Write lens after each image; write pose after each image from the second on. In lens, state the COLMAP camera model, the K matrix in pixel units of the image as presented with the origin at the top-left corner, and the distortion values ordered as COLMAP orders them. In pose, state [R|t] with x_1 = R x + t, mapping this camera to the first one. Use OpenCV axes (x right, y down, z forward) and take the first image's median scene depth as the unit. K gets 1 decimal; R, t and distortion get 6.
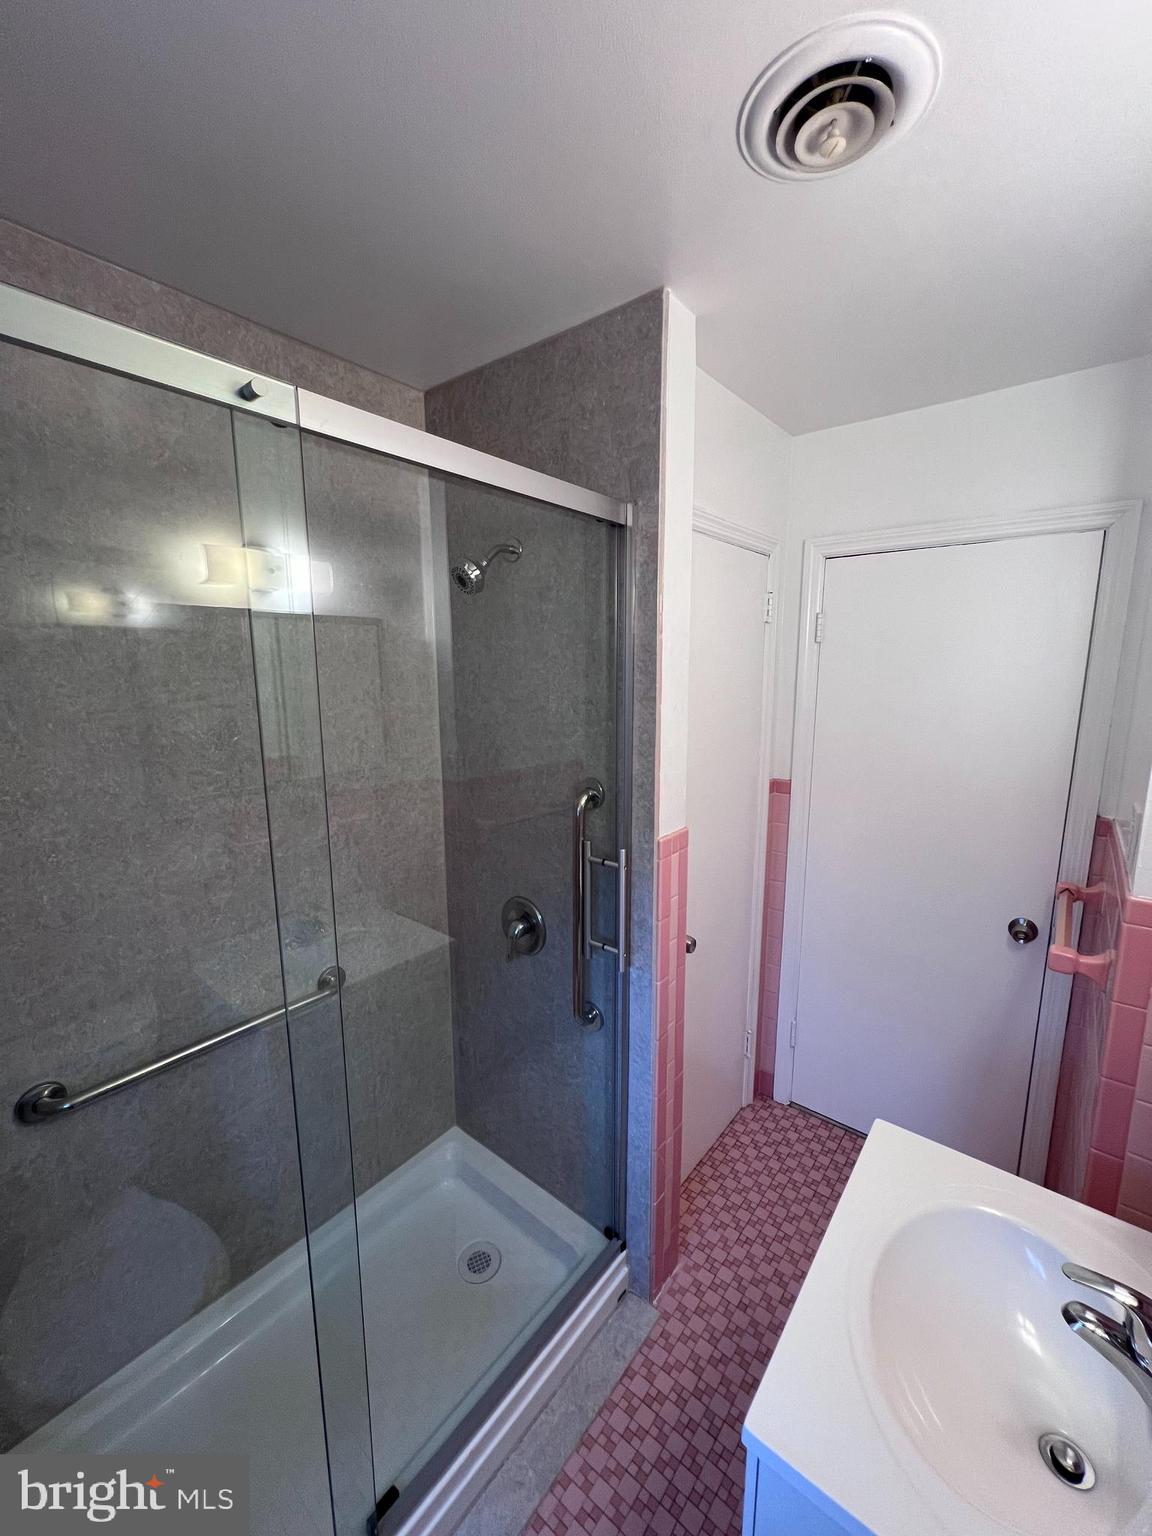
lens RADIAL K [[602.7, 0, 576.0], [0, 602.7, 768.0], [0, 0, 1]] dist [-0.000551, -0.000081]
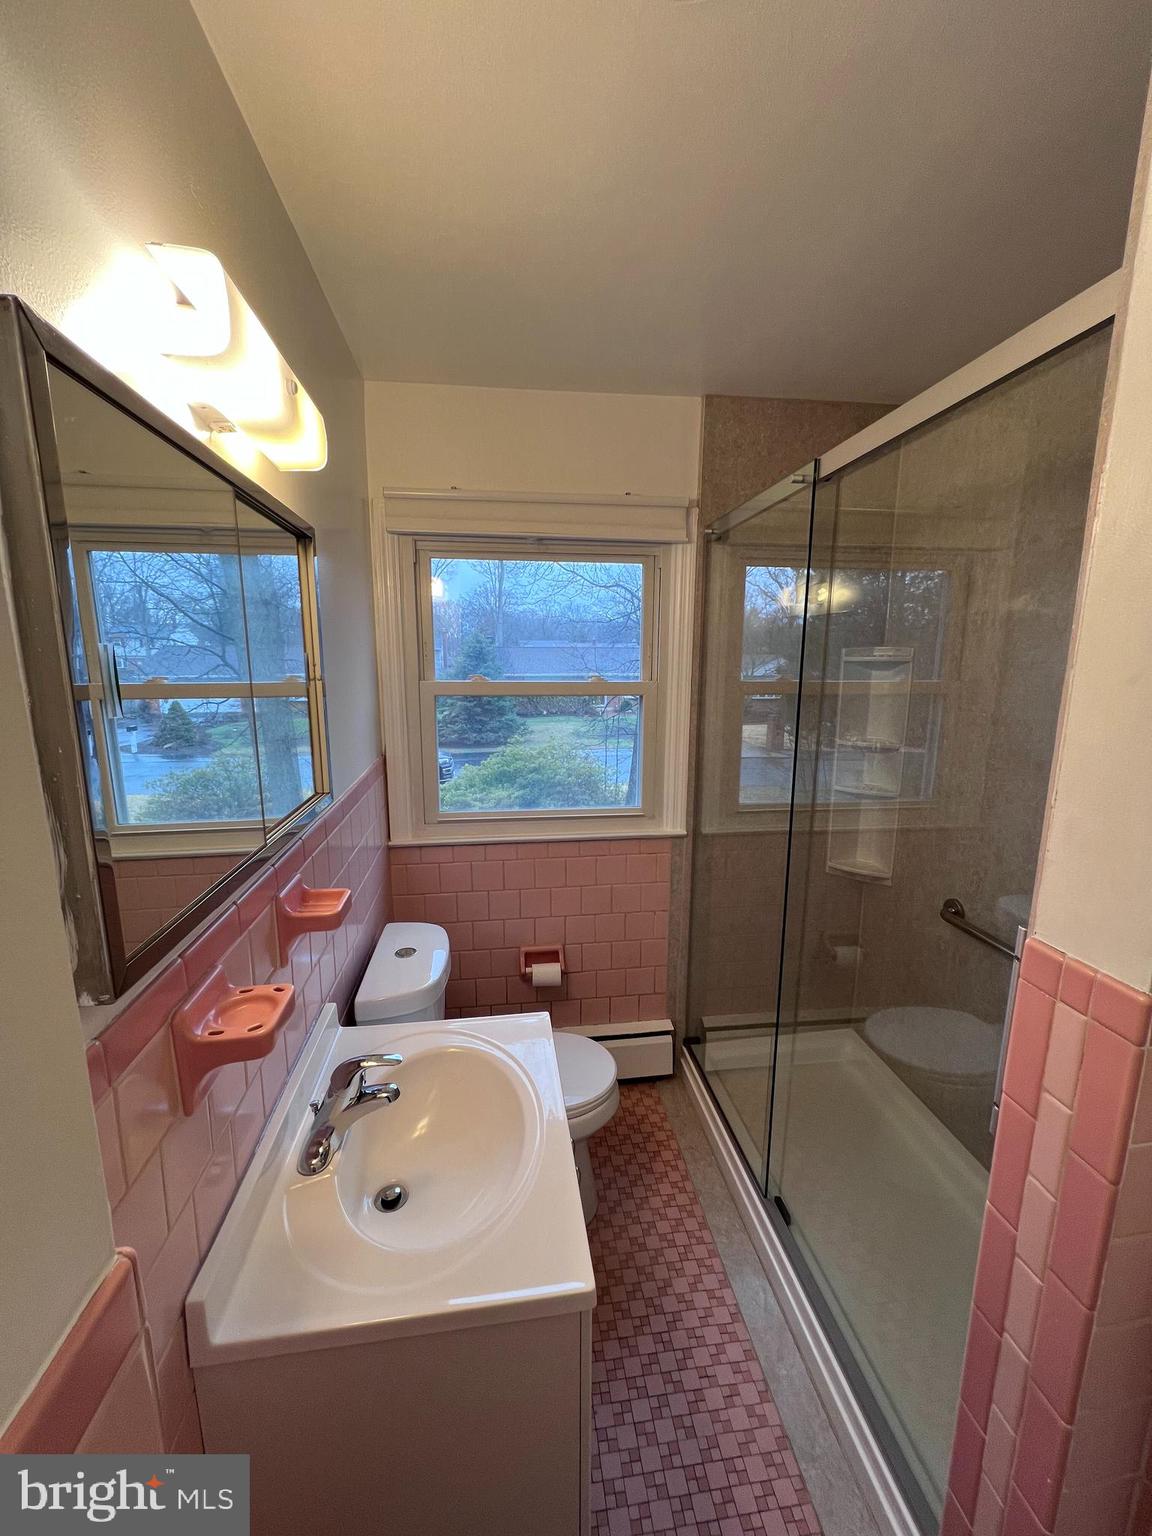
lens RADIAL K [[602.7, 0, 576.0], [0, 602.7, 768.0], [0, 0, 1]] dist [-0.000551, -0.000081]
pose [[-0.686792, 0.102919, -0.719530, 0.859705], [-0.155397, 0.946246, 0.283674, -0.099129], [0.710048, 0.306638, -0.633881, 1.110415]]
